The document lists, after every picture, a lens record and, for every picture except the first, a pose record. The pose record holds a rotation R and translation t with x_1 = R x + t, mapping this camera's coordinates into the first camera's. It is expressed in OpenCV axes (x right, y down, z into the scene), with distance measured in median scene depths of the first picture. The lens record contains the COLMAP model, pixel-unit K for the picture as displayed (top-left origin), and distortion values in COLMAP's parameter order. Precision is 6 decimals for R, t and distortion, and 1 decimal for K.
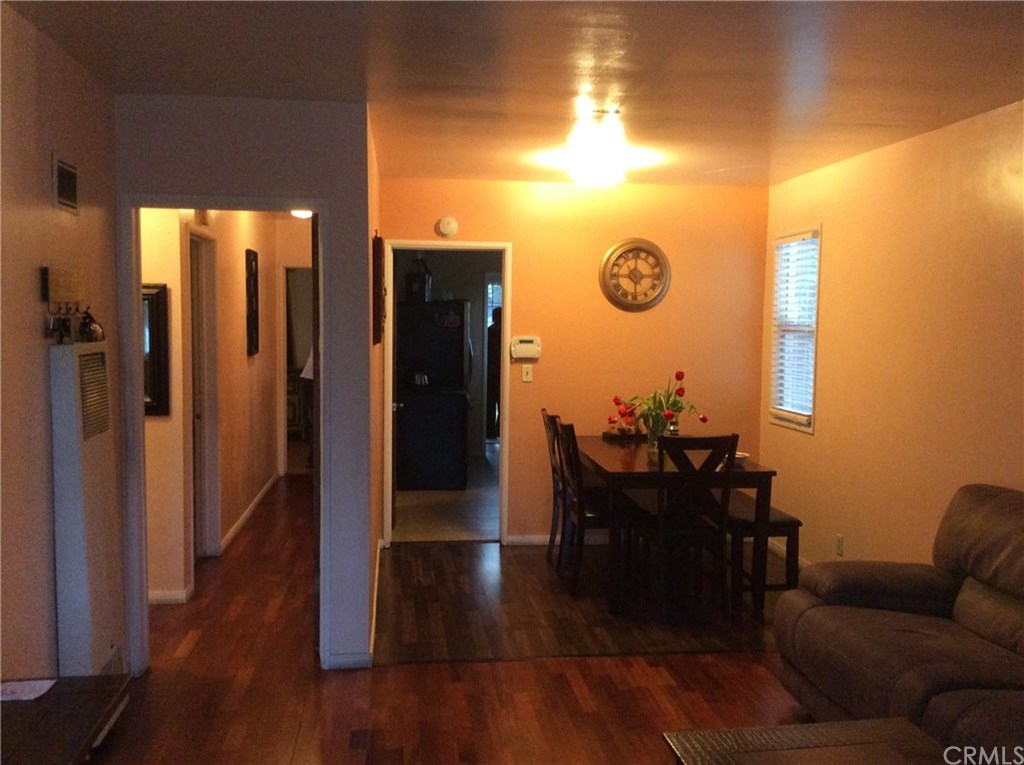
lens RADIAL K [[918.1, 0, 512.0], [0, 918.1, 382.5], [0, 0, 1]] dist [0.115677, -0.176779]
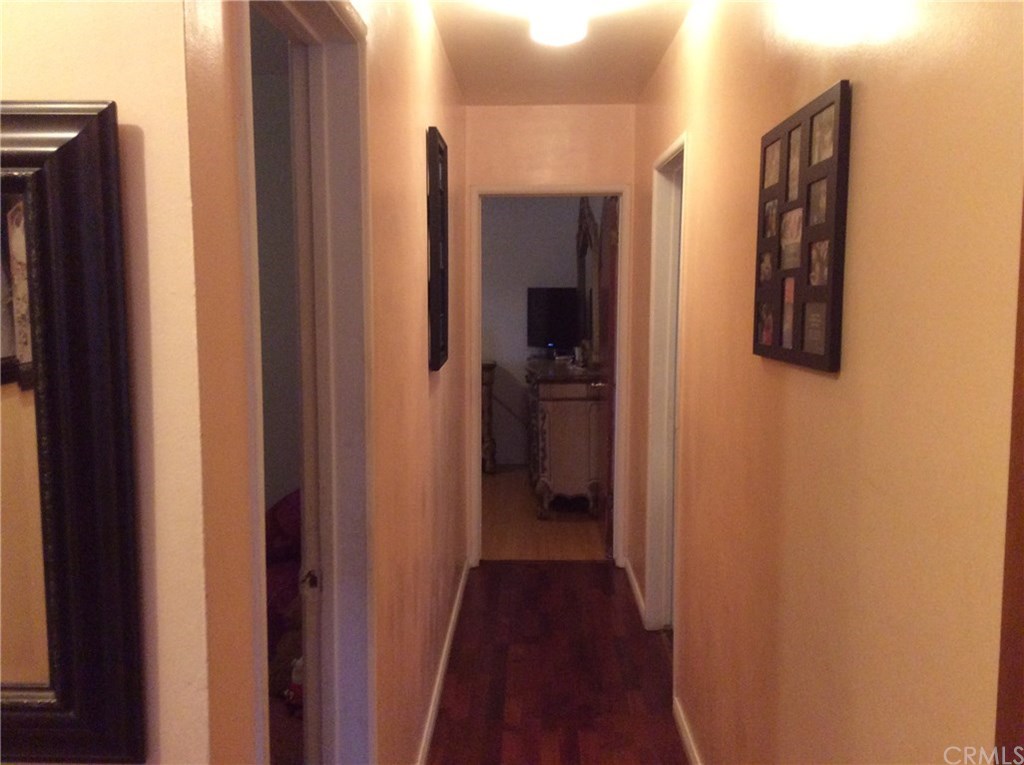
lens RADIAL K [[918.1, 0, 512.0], [0, 918.1, 382.5], [0, 0, 1]] dist [0.115677, -0.176779]
pose [[0.989124, 0.007033, -0.146914, -0.097582], [-0.002315, 0.999477, 0.032261, -0.020552], [0.147065, -0.031570, 0.988623, 0.305027]]
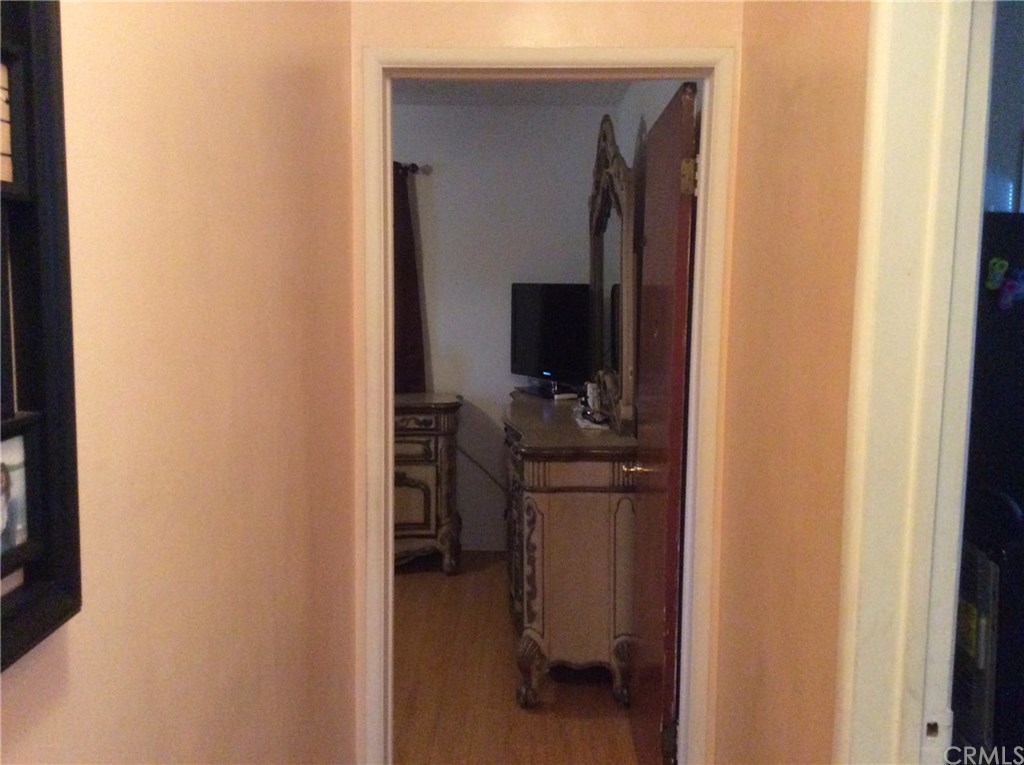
lens RADIAL K [[918.1, 0, 512.0], [0, 918.1, 382.5], [0, 0, 1]] dist [0.115677, -0.176779]
pose [[0.989345, 0.016175, -0.144688, -0.112974], [-0.010478, 0.999143, 0.040046, -0.031969], [0.145212, -0.038103, 0.988667, 0.455094]]
